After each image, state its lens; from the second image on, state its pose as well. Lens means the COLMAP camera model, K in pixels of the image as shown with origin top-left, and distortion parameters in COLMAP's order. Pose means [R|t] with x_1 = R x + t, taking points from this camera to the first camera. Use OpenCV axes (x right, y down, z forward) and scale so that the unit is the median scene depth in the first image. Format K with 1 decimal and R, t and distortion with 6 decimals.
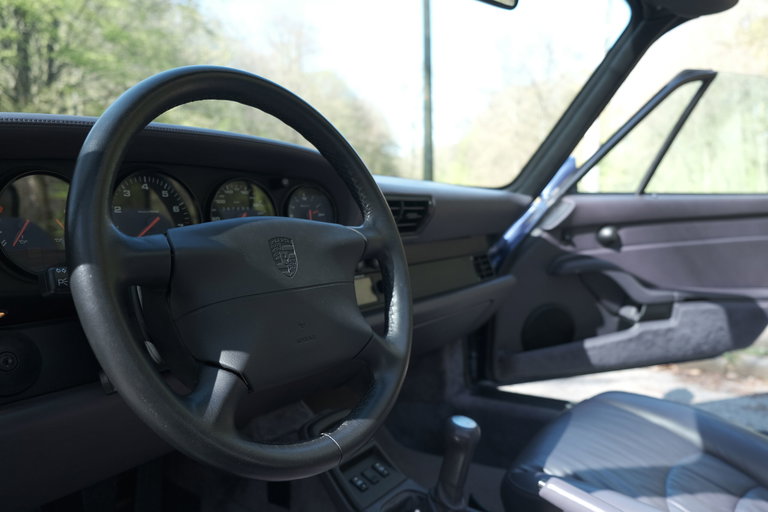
lens RADIAL K [[618.4, 0, 386.9], [0, 618.4, 257.6], [0, 0, 1]] dist [-0.045082, -0.005596]
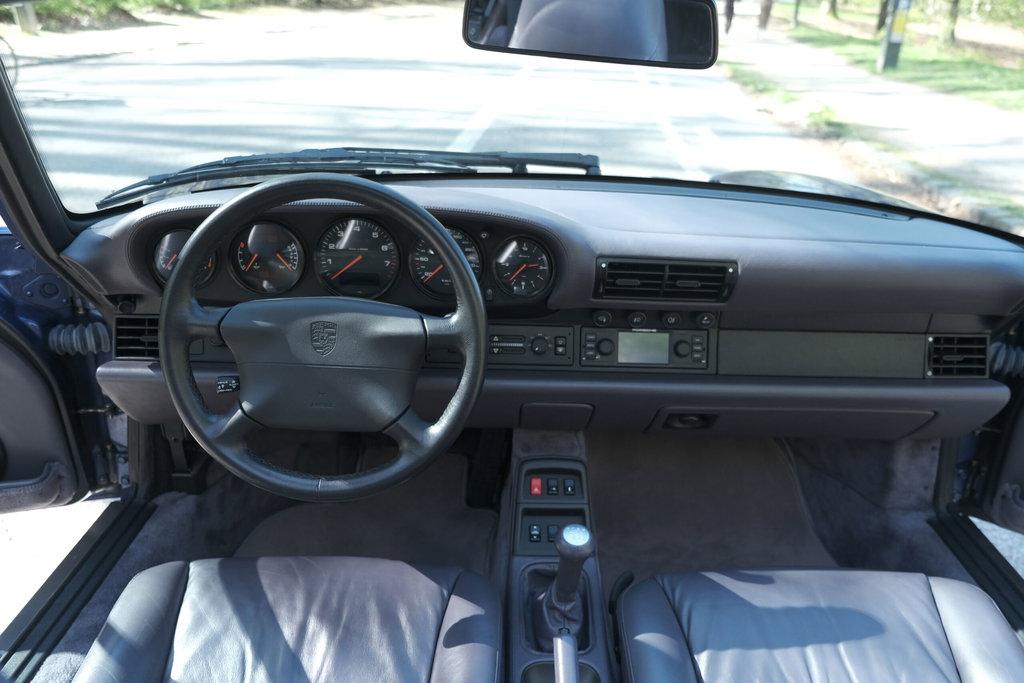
lens RADIAL K [[824.5, 0, 515.3], [0, 824.5, 343.8], [0, 0, 1]] dist [-0.045082, -0.005596]
pose [[0.541708, 0.353730, -0.762514, 0.430709], [-0.089020, 0.926183, 0.366415, -0.207938], [0.835840, -0.130611, 0.533210, 0.144902]]
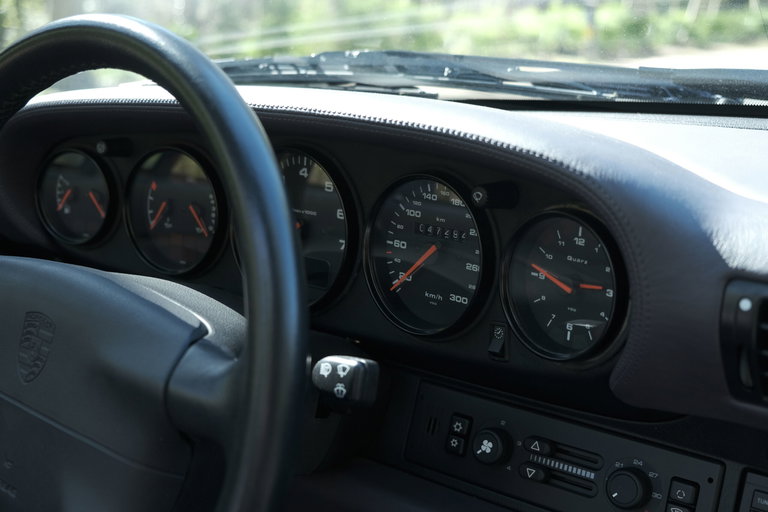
lens RADIAL K [[910.9, 0, 381.9], [0, 910.9, 256.4], [0, 0, 1]] dist [0.027331, 0.000000]
pose [[-0.059457, 0.261612, -0.963340, 0.209343], [-0.063486, 0.962103, 0.265194, -0.113039], [0.996210, 0.076926, -0.040595, 0.443715]]
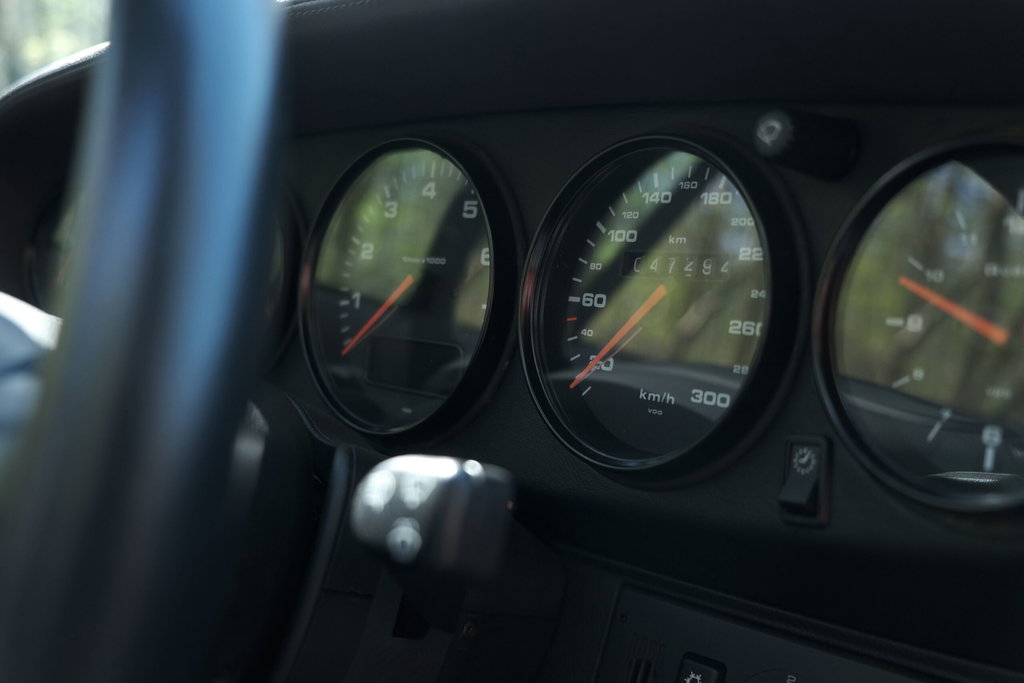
lens RADIAL K [[989.0, 0, 514.2], [0, 989.0, 341.8], [0, 0, 1]] dist [-0.033865, 0.000000]
pose [[-0.147522, 0.097618, -0.984230, 0.068166], [-0.103574, 0.988121, 0.113528, -0.039768], [0.983621, 0.118689, -0.135658, 0.447860]]
